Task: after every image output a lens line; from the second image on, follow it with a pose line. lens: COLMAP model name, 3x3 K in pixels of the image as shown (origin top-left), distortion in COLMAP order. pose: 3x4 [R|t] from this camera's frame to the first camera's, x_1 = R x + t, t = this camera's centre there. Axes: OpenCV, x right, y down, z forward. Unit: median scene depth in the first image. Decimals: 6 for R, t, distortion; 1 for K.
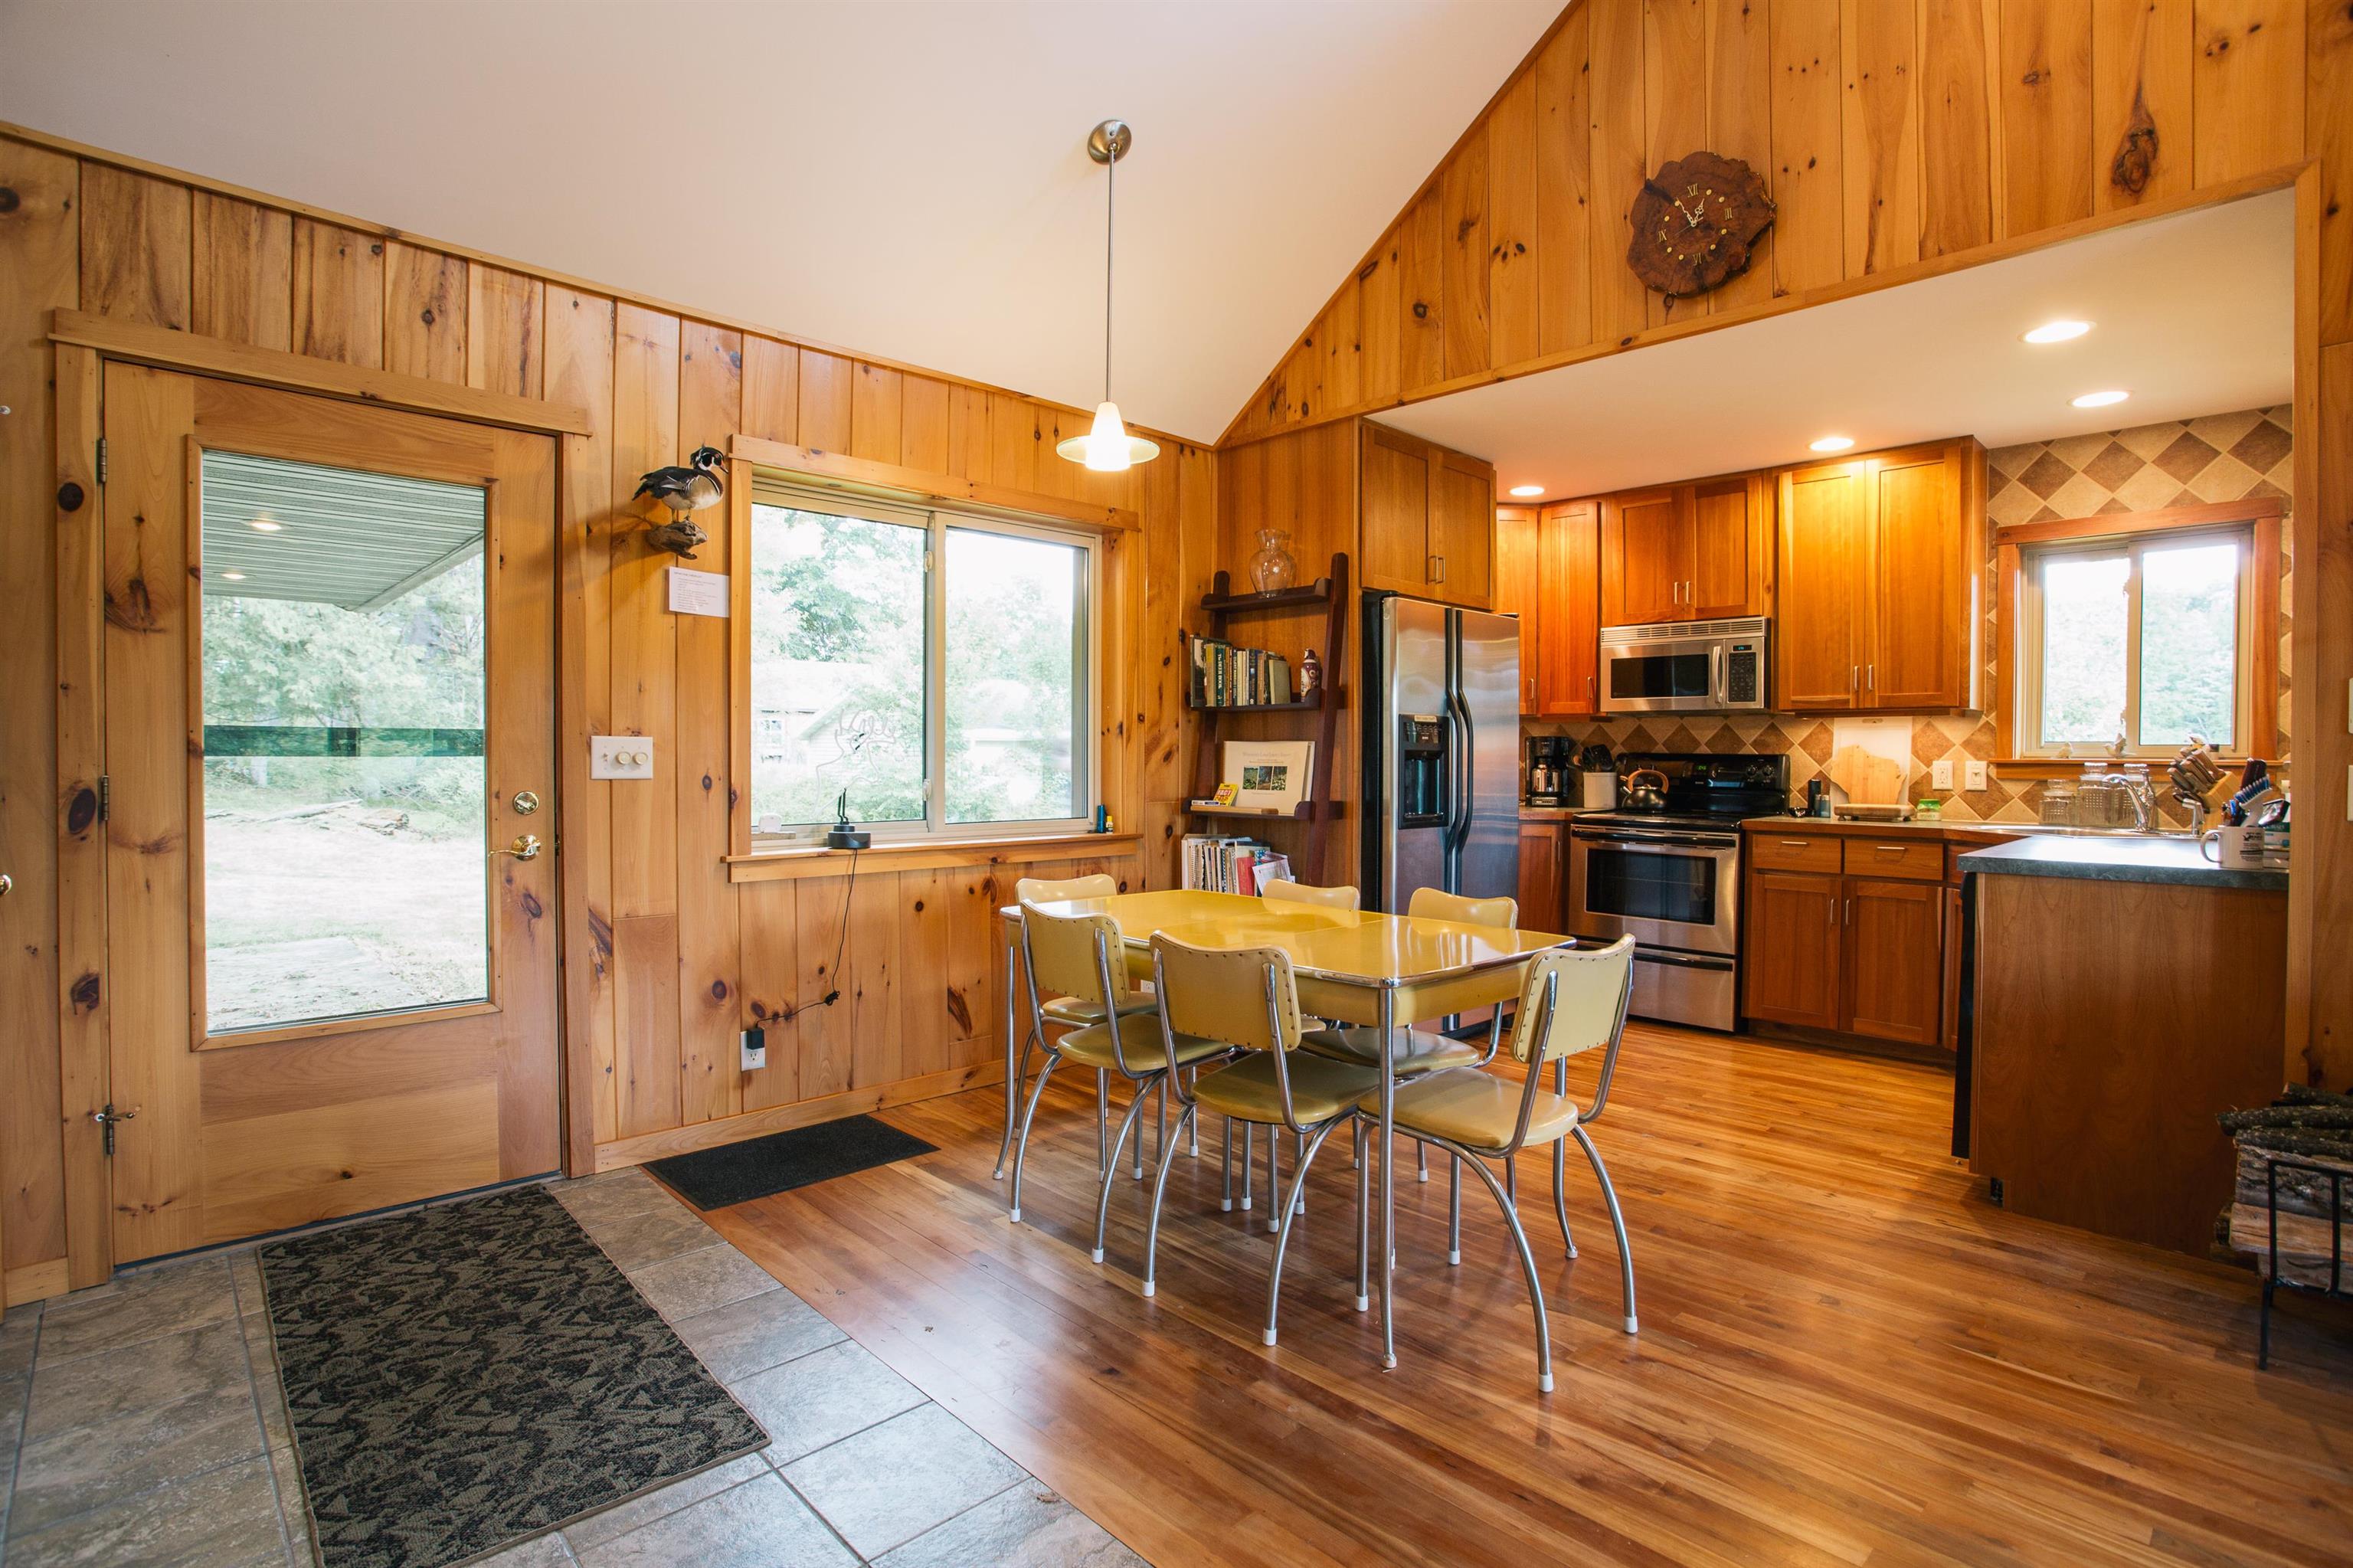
lens RADIAL K [[1146.3, 0, 1178.7], [0, 1146.3, 775.7], [0, 0, 1]] dist [-0.075660, 0.032438]
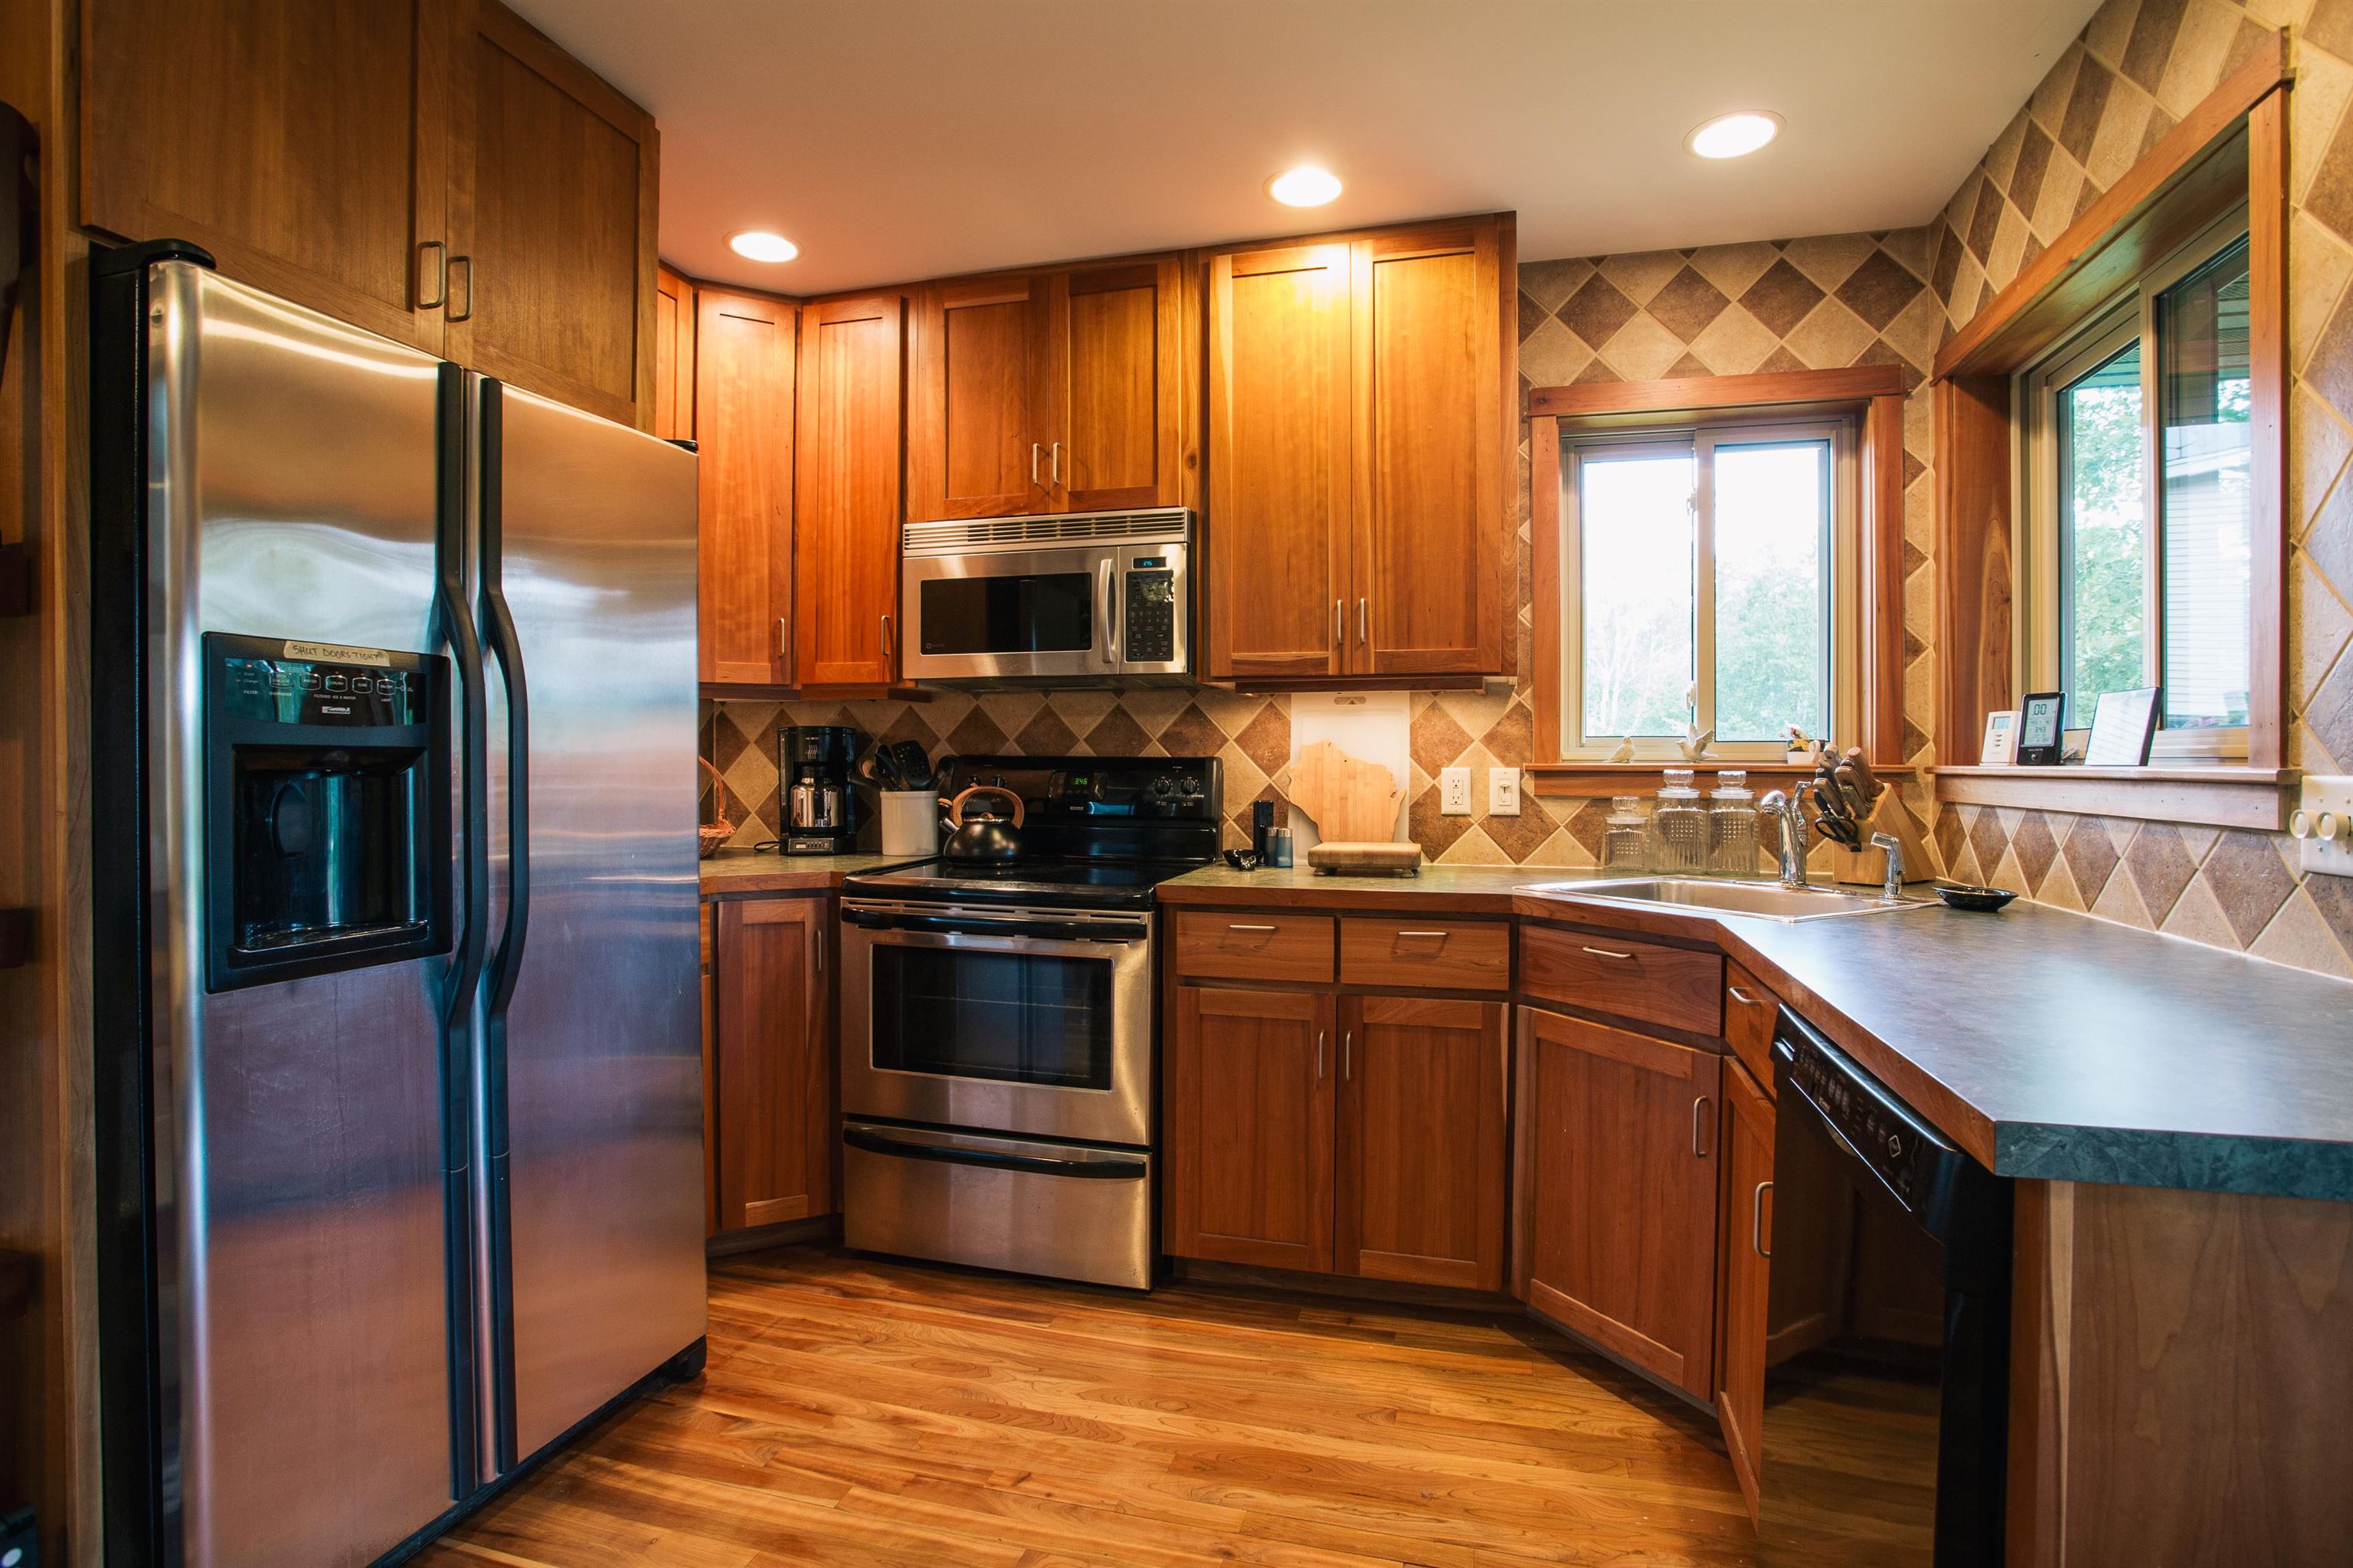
lens RADIAL K [[1148.1, 0, 1200.5], [0, 1148.1, 773.3], [0, 0, 1]] dist [-0.072519, 0.031503]
pose [[0.854648, -0.007606, 0.519152, 0.244807], [0.011746, 0.999920, -0.004687, -0.008805], [-0.519075, 0.010104, 0.854669, 0.540401]]
